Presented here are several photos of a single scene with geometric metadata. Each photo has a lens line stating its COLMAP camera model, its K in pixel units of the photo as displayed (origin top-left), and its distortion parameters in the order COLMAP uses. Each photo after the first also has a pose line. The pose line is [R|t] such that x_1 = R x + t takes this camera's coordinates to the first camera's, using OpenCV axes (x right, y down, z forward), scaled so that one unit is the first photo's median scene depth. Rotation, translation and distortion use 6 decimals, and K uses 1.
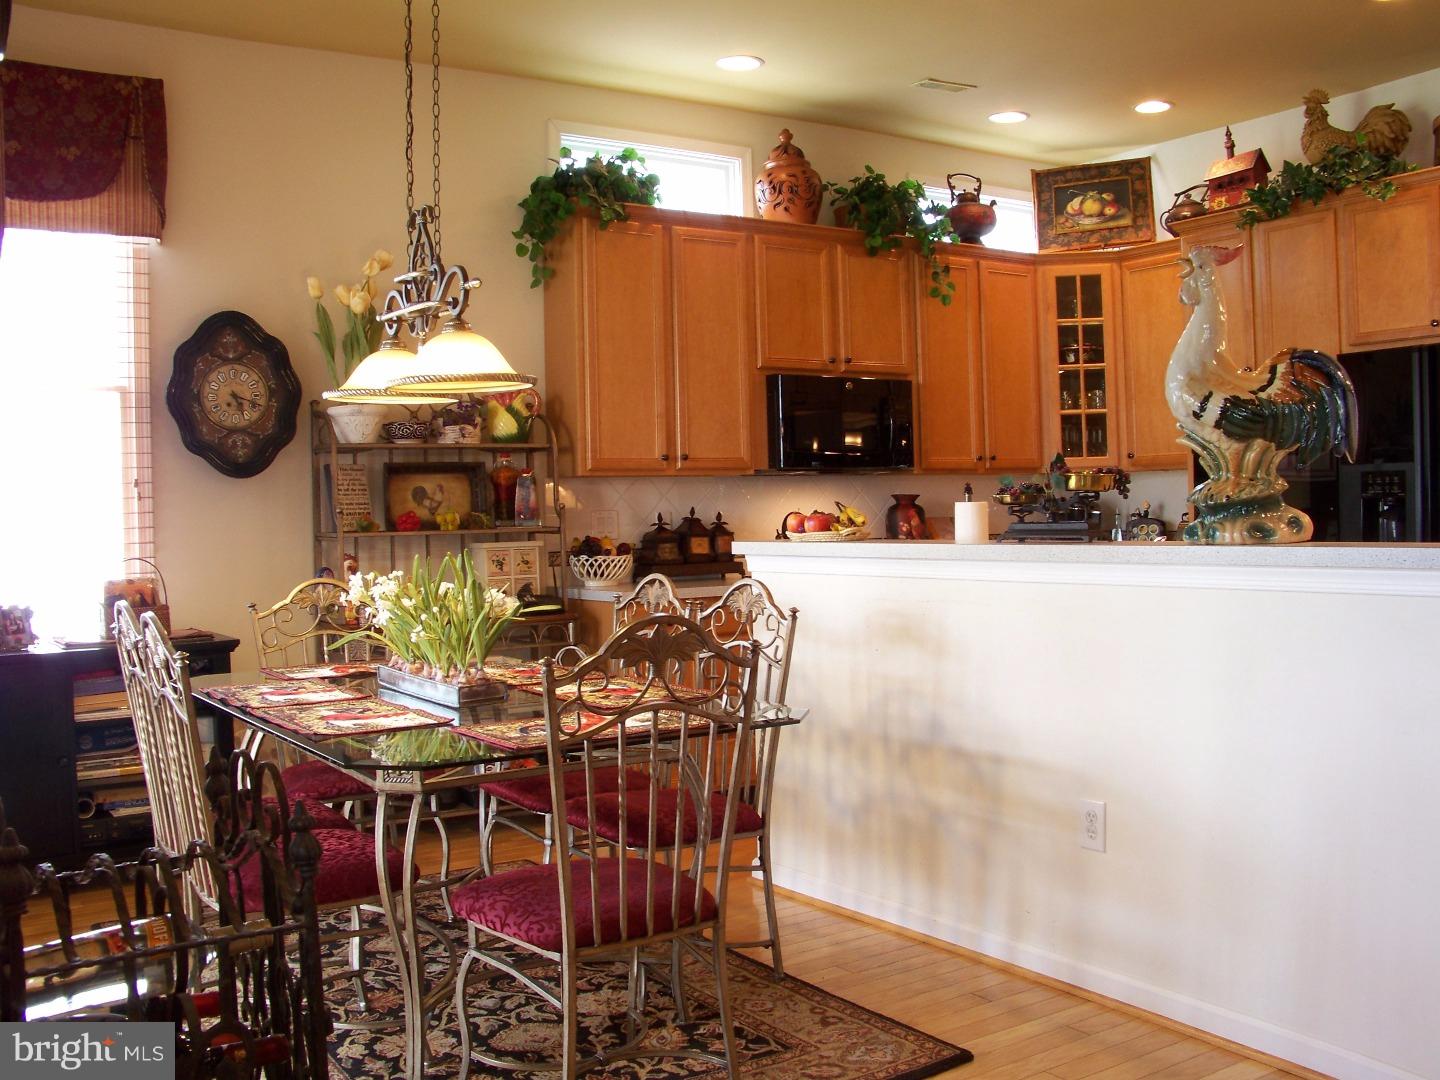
lens RADIAL K [[1404.4, 0, 722.1], [0, 1404.4, 527.2], [0, 0, 1]] dist [-0.254483, 0.268211]
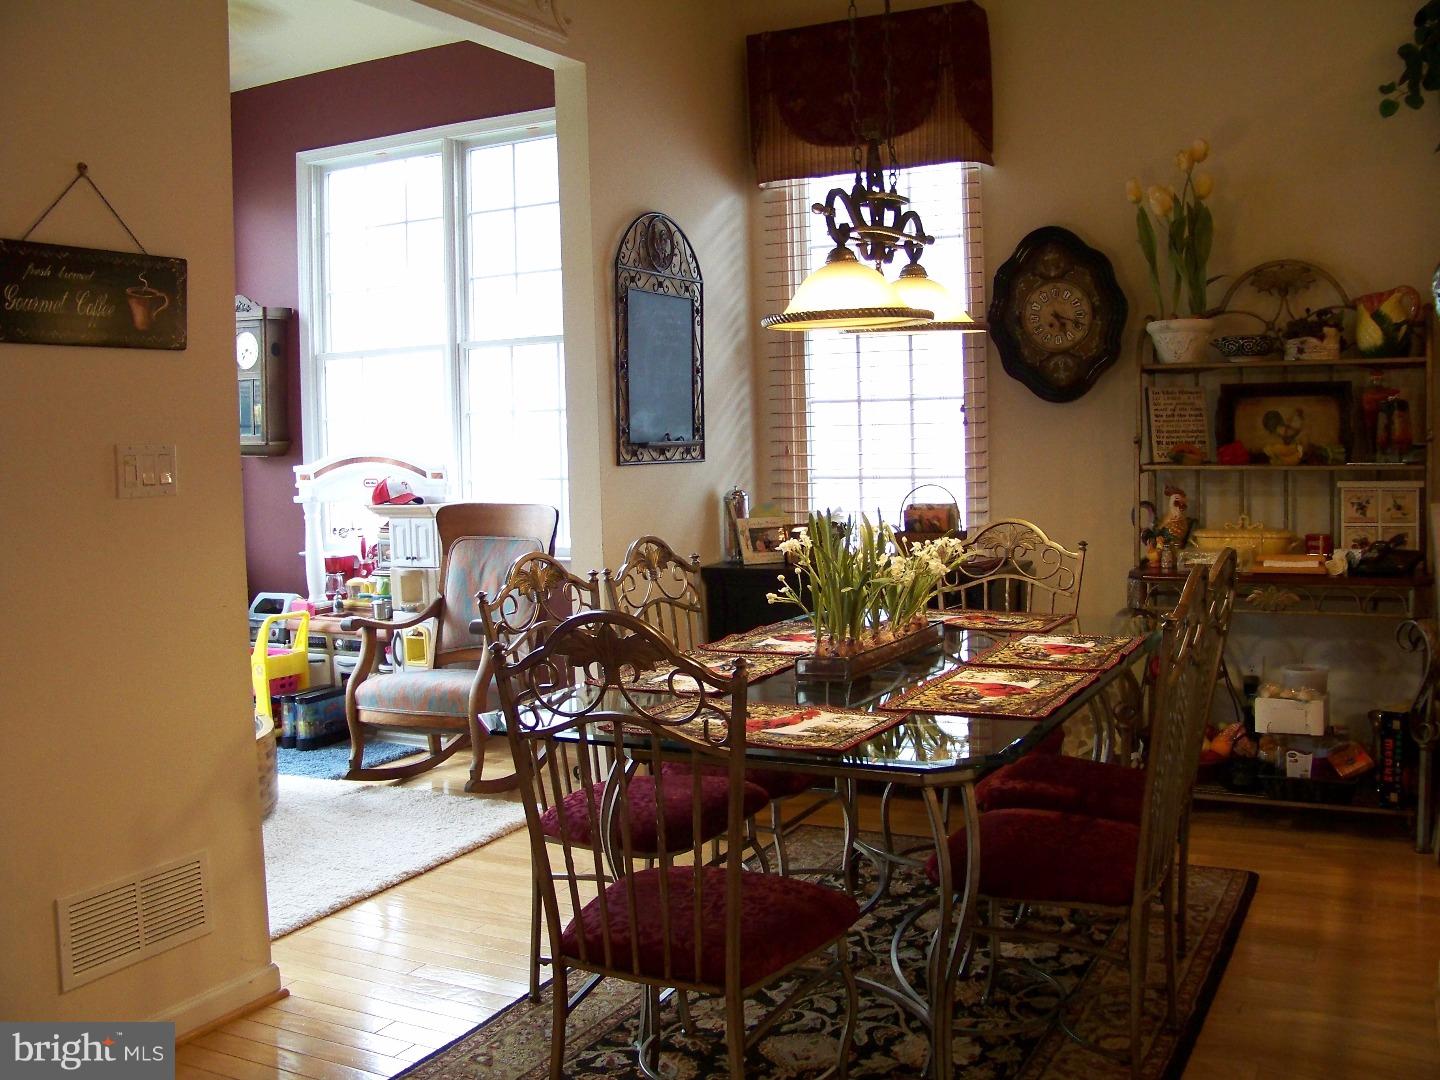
lens RADIAL K [[1404.4, 0, 722.1], [0, 1404.4, 527.2], [0, 0, 1]] dist [-0.254483, 0.268211]
pose [[0.484138, 0.075176, -0.871756, 0.374174], [0.001127, 0.996248, 0.086537, -0.033118], [0.874991, -0.042878, 0.482237, 0.327884]]
